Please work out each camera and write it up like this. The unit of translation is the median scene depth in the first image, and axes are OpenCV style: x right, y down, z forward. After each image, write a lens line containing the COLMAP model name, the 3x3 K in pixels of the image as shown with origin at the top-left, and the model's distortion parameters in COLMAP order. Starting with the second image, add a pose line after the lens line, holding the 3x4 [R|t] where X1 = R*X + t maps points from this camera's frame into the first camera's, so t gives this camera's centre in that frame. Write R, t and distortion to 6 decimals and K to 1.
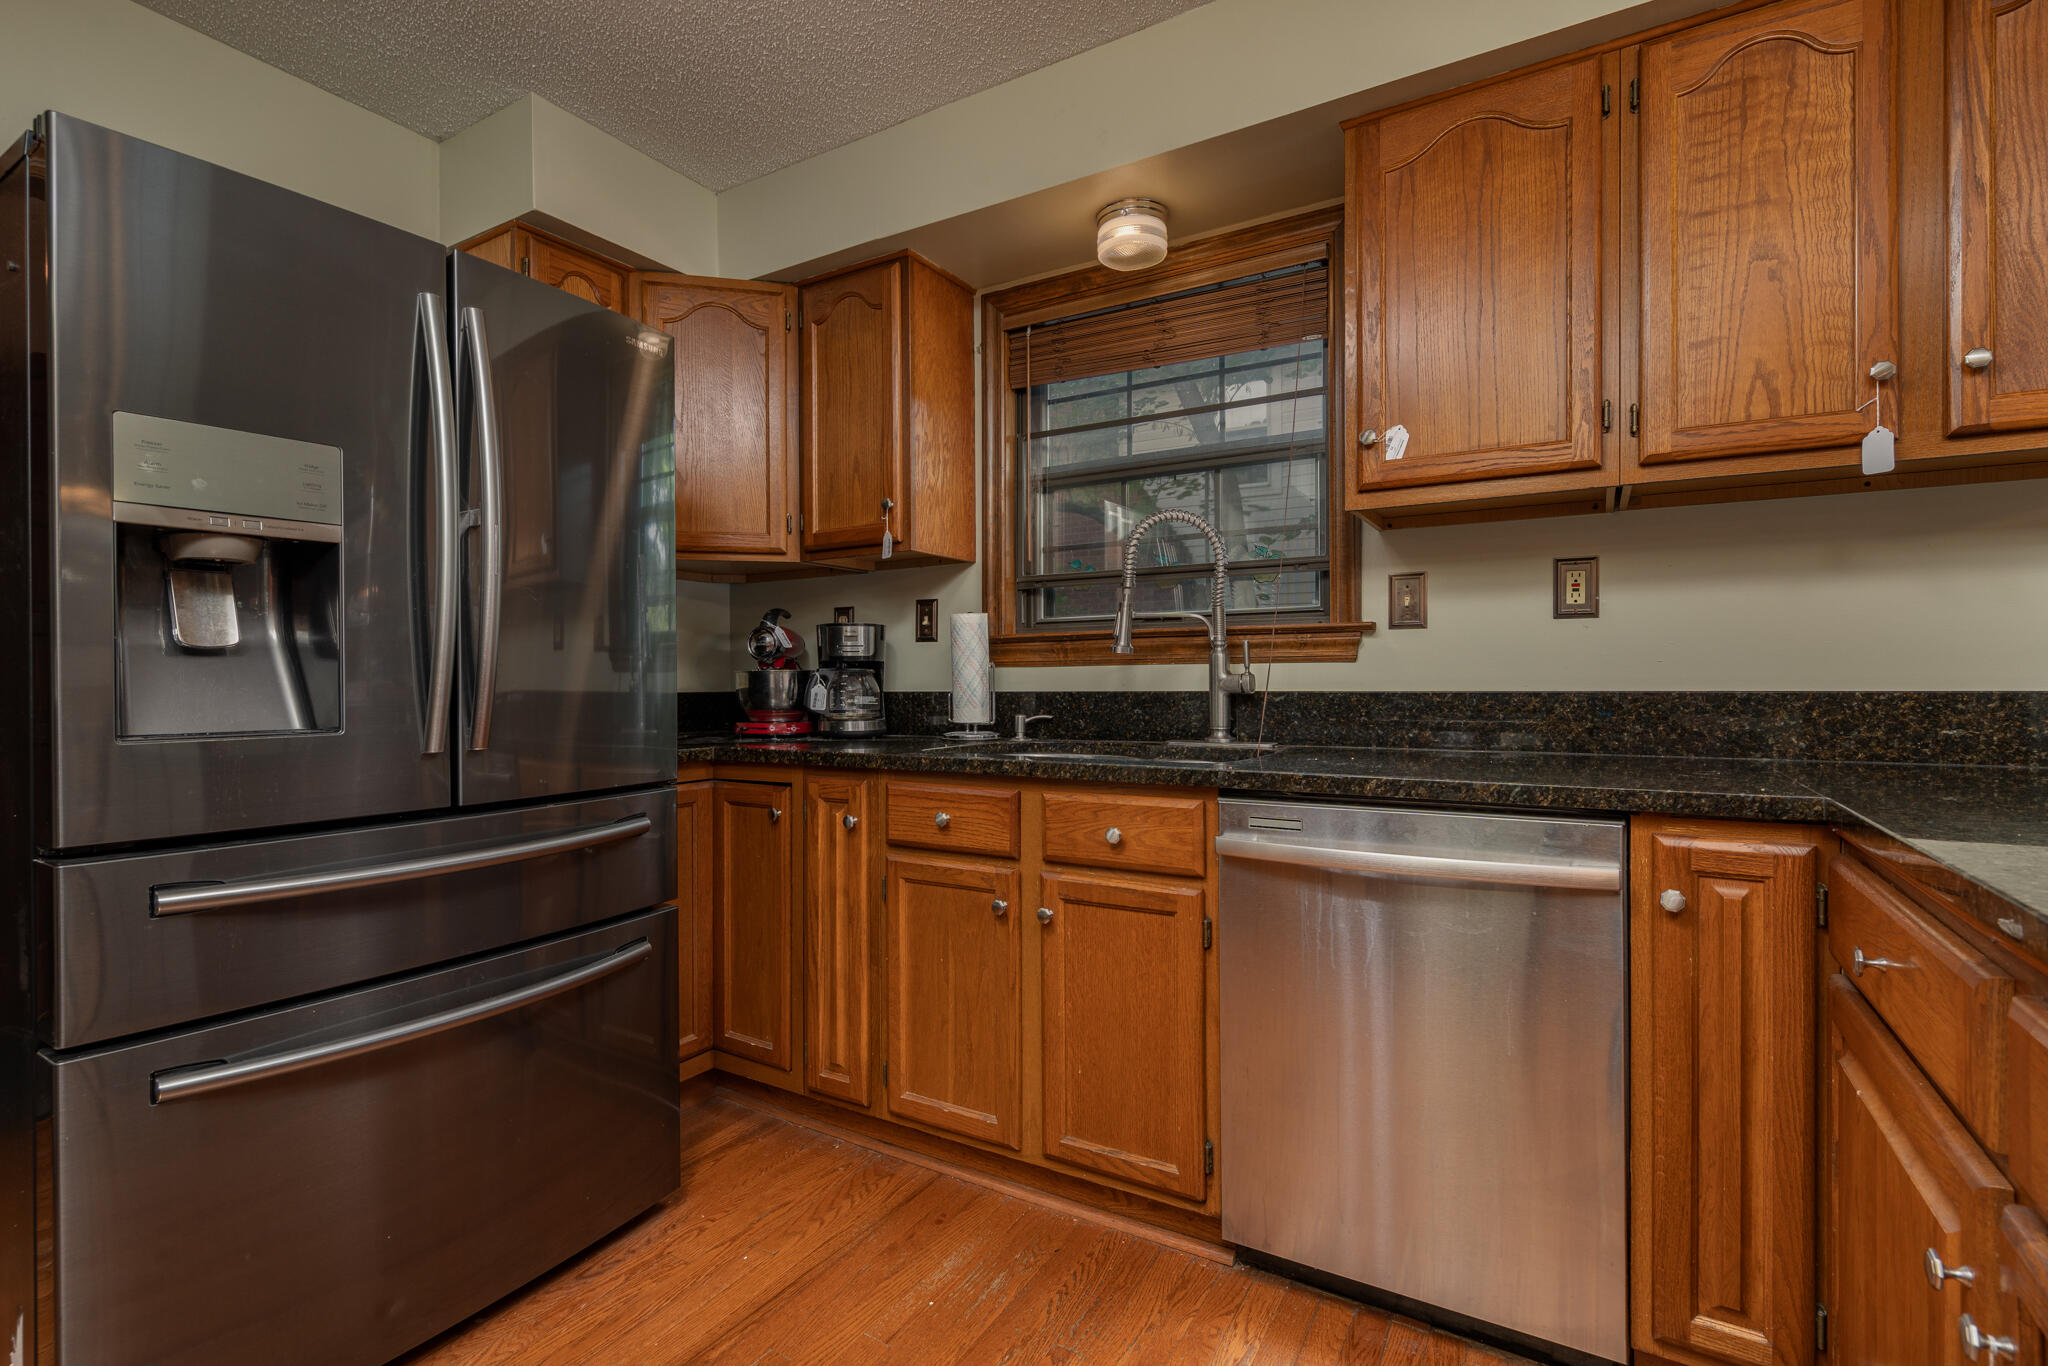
lens RADIAL K [[940.6, 0, 1023.5], [0, 940.6, 677.5], [0, 0, 1]] dist [-0.001532, 0.001480]
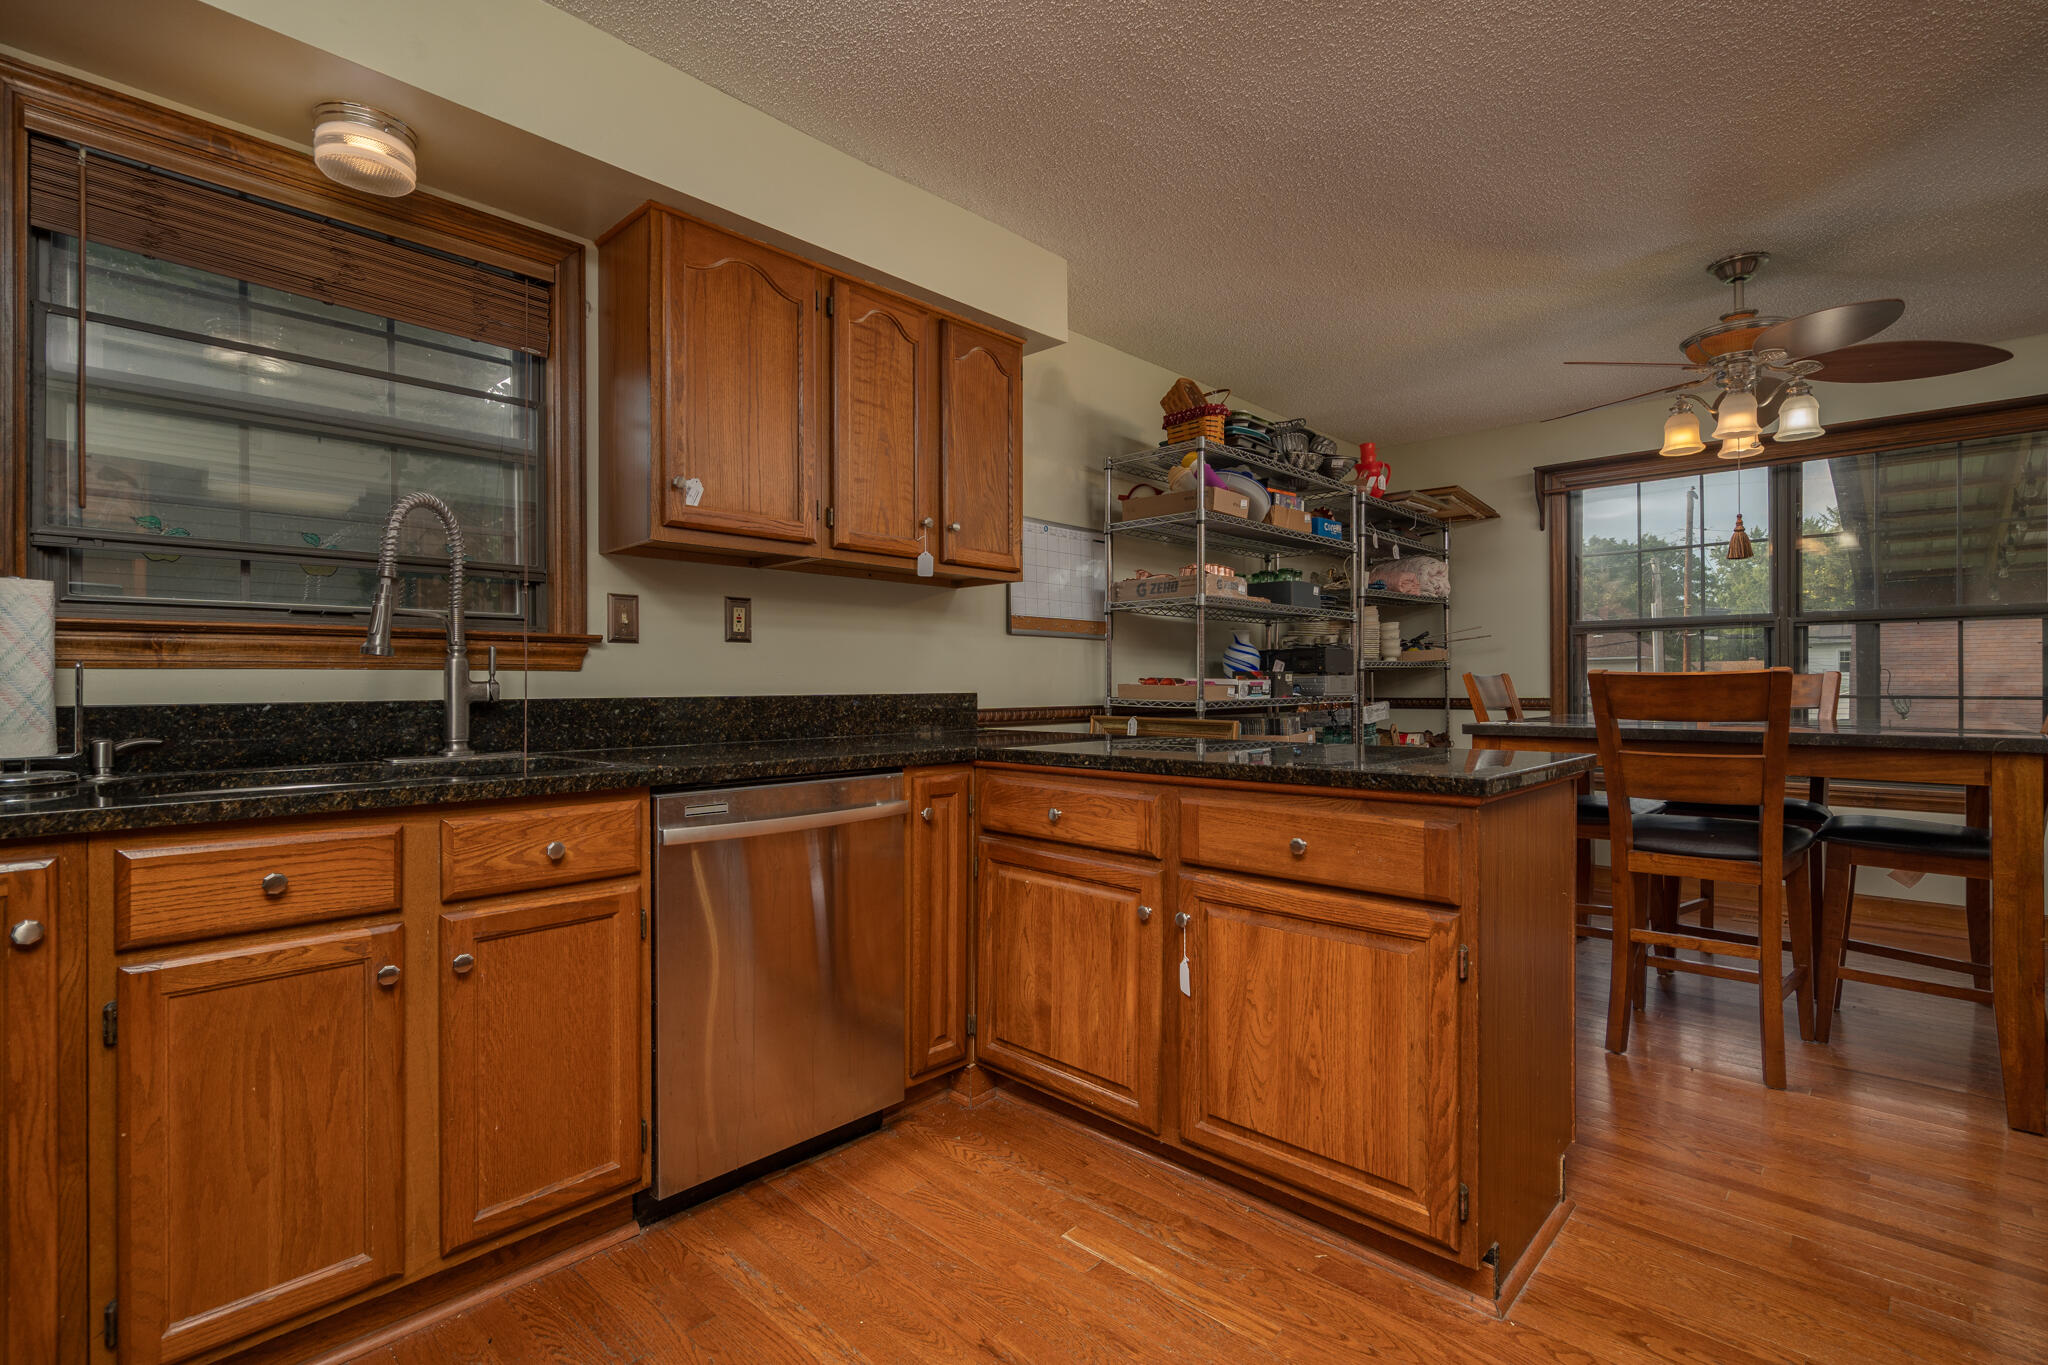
lens RADIAL K [[940.6, 0, 1032.1], [0, 940.6, 682.0], [0, 0, 1]] dist [-0.001532, 0.001480]
pose [[0.216777, 0.008134, 0.976187, -0.601809], [0.001408, 0.999962, -0.008645, 0.006079], [-0.976220, 0.003248, 0.216757, 0.270104]]
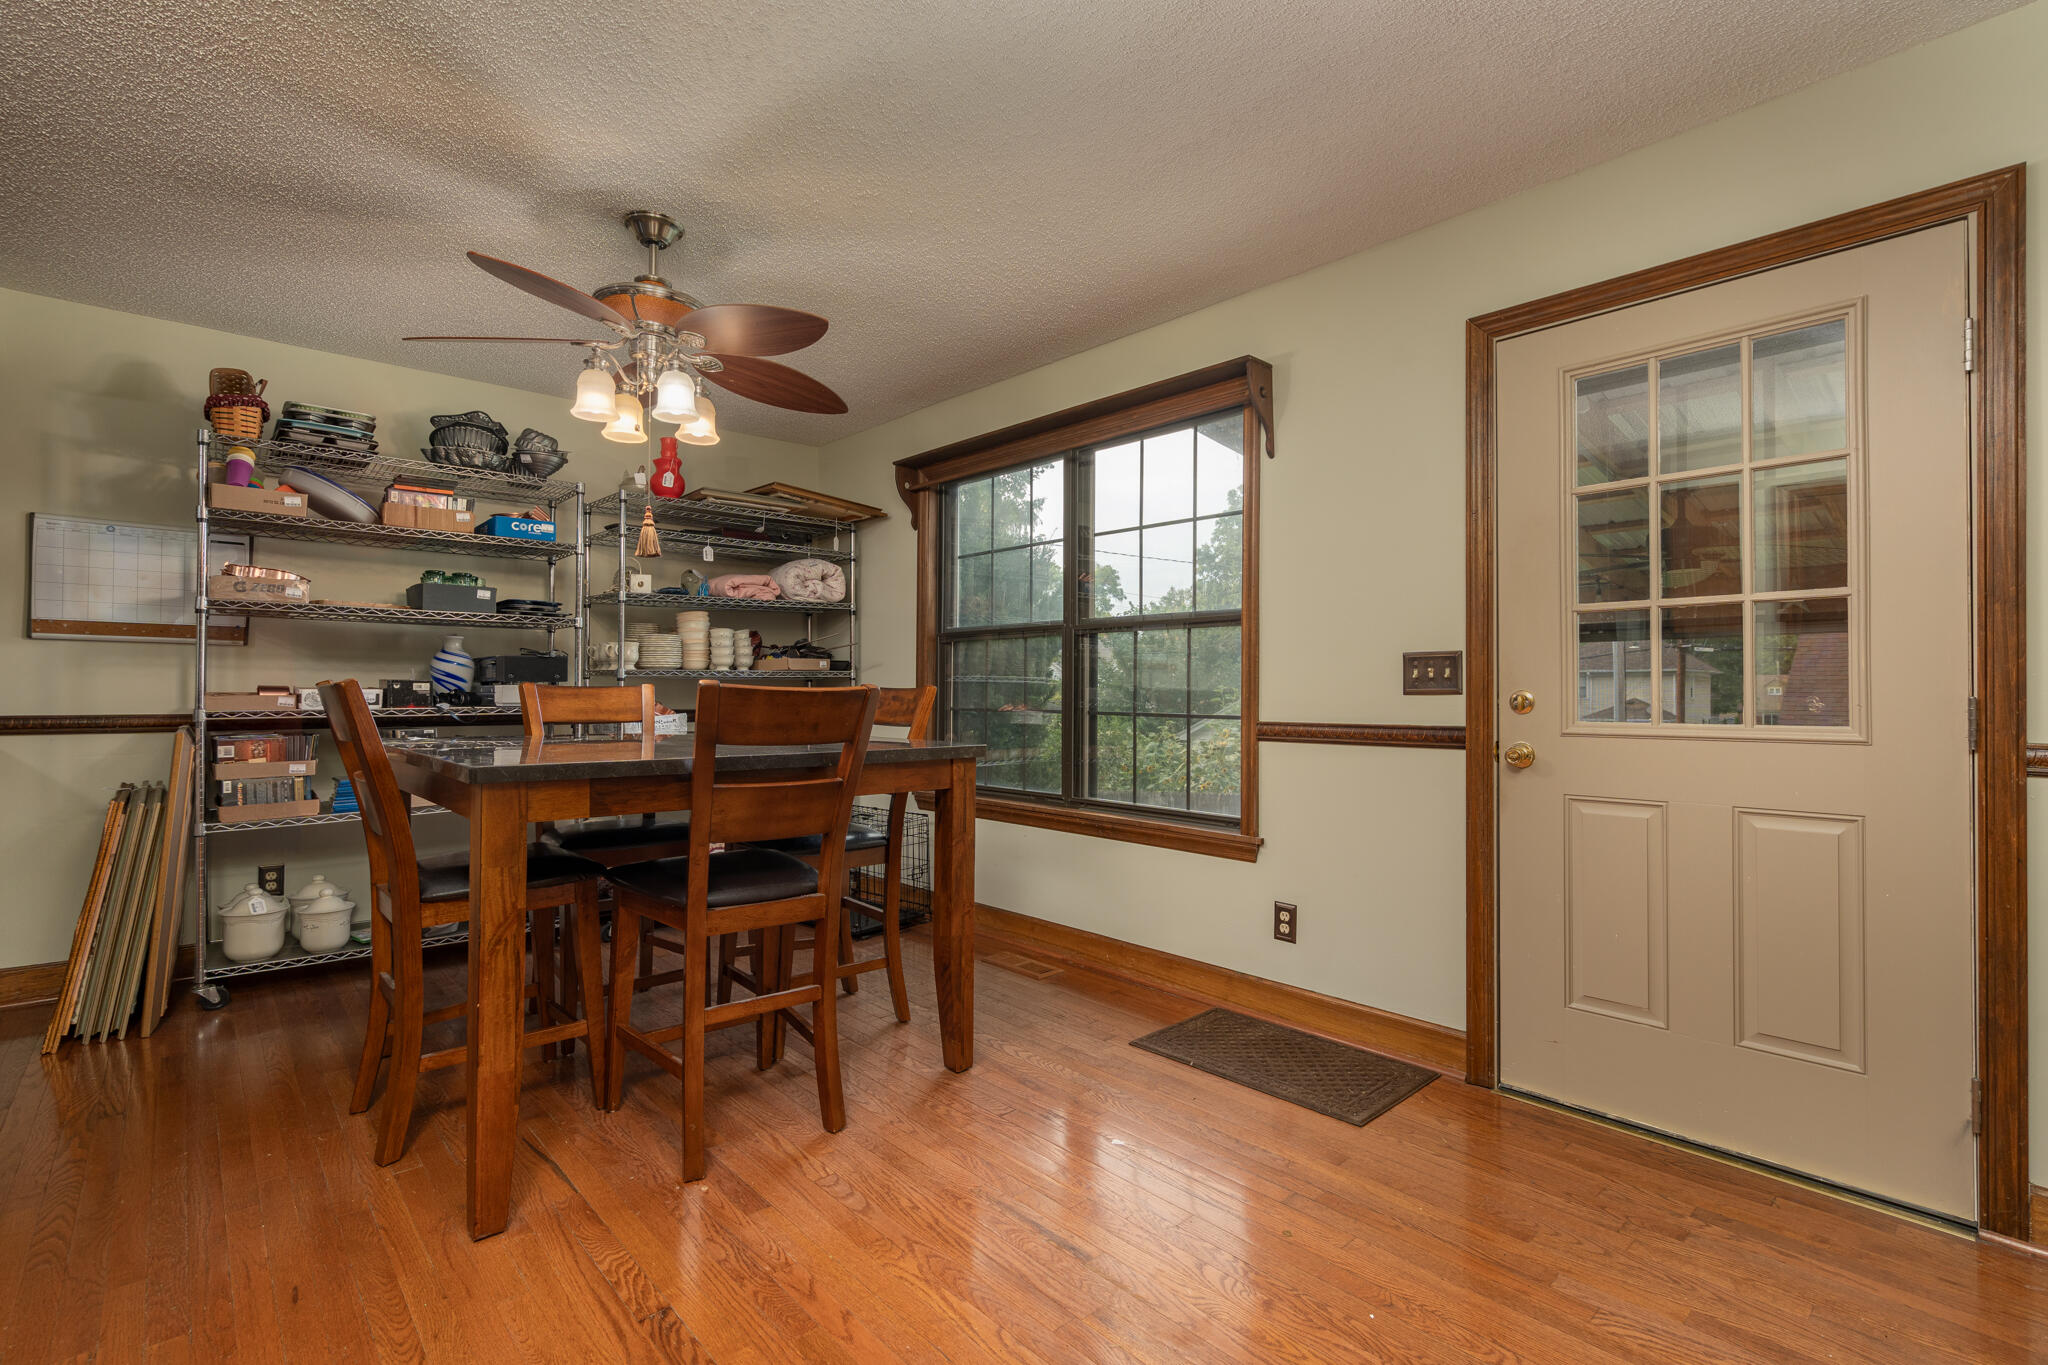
lens RADIAL K [[940.6, 0, 1025.2], [0, 940.6, 681.5], [0, 0, 1]] dist [-0.001532, 0.001480]
pose [[0.298952, 0.016973, 0.954117, -0.003953], [-0.008015, 0.999851, -0.015275, -0.009863], [-0.954234, -0.003080, 0.299044, -1.400677]]
